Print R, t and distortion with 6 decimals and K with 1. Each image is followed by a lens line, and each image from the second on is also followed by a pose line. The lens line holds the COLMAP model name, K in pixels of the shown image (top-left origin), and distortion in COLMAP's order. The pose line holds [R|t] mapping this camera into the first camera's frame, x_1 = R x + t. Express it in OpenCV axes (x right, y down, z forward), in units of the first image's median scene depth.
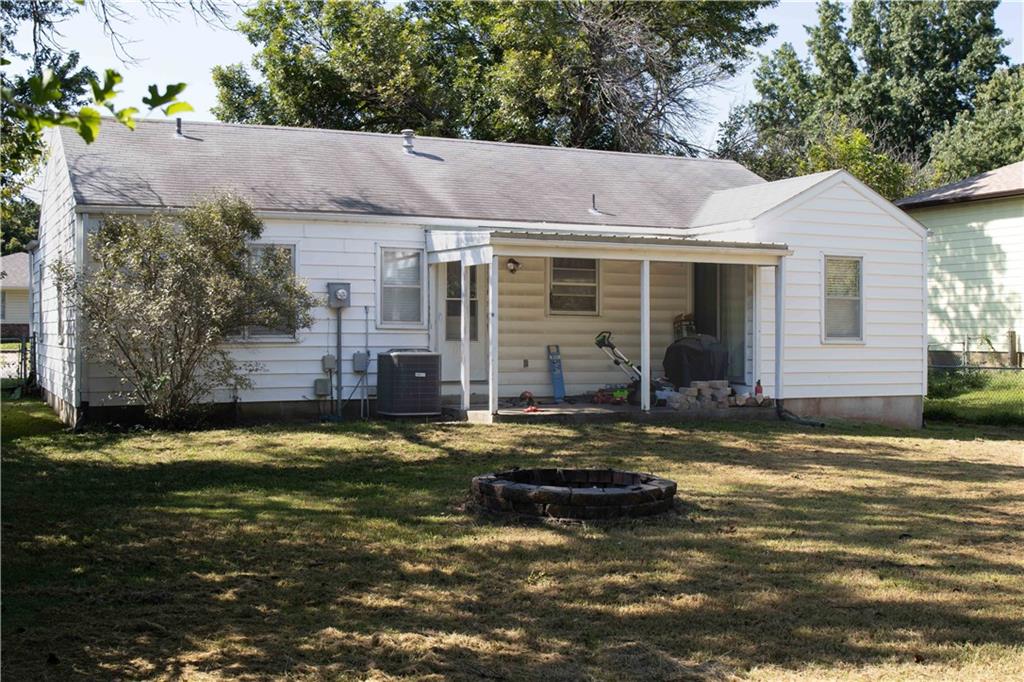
lens RADIAL K [[1241.3, 0, 511.9], [0, 1241.3, 339.1], [0, 0, 1]] dist [-0.023860, 0.000000]
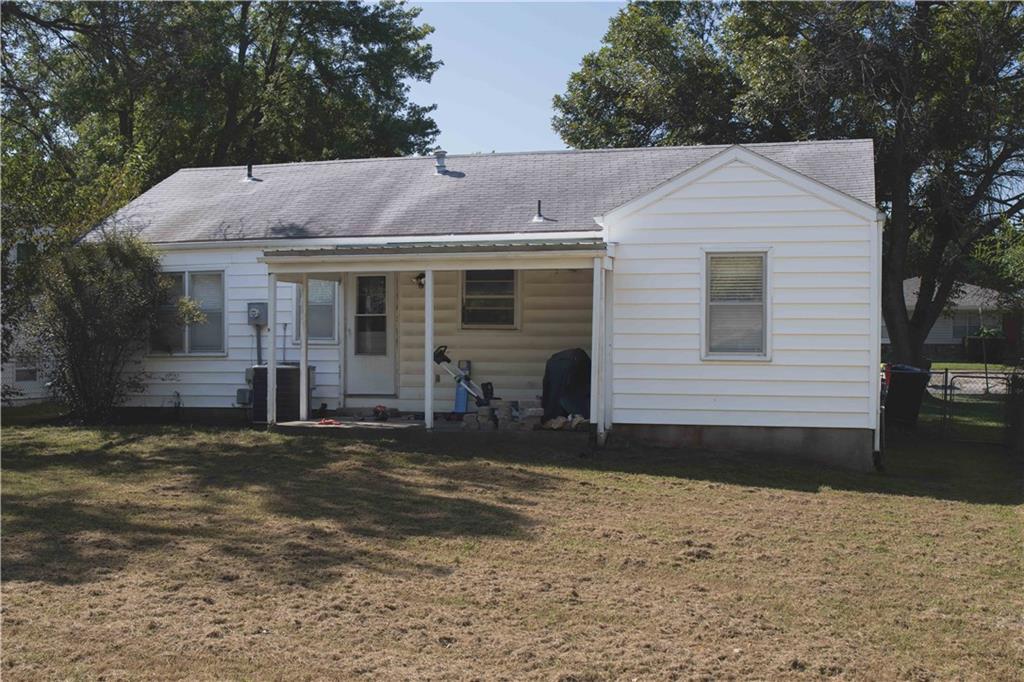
lens RADIAL K [[1241.3, 0, 511.8], [0, 1241.3, 342.9], [0, 0, 1]] dist [-0.023860, 0.000000]
pose [[0.742624, -0.005404, -0.669686, 0.709821], [-0.004379, 0.999907, -0.012924, 0.003639], [0.669694, 0.012530, 0.742531, 0.302201]]
